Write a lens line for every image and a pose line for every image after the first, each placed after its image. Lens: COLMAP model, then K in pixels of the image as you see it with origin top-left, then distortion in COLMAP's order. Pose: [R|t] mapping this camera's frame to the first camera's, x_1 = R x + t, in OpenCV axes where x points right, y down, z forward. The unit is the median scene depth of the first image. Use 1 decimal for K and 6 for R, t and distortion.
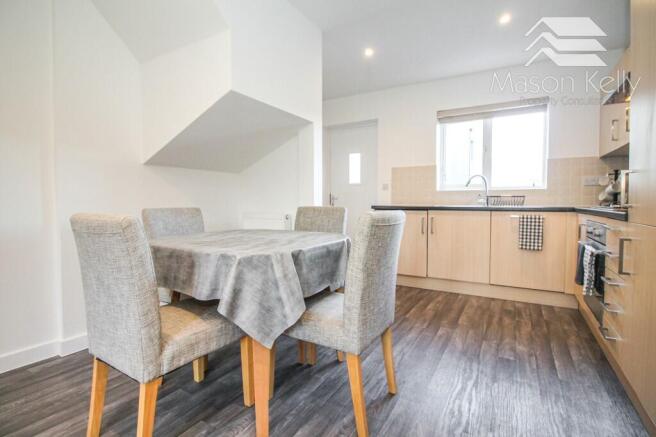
lens RADIAL K [[314.8, 0, 328.5], [0, 314.8, 215.8], [0, 0, 1]] dist [-0.018130, -0.000237]
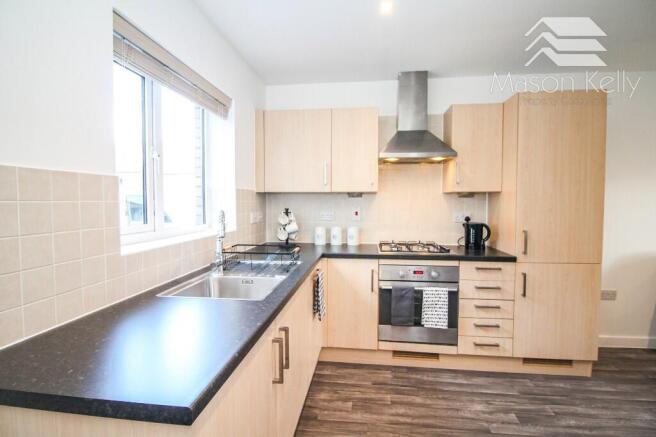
lens RADIAL K [[314.8, 0, 329.8], [0, 314.8, 213.4], [0, 0, 1]] dist [-0.018130, -0.000237]
pose [[-0.398873, -0.035412, 0.916322, -0.062733], [0.036304, 0.997861, 0.054366, -0.222439], [-0.916287, 0.054951, -0.396734, 1.550256]]
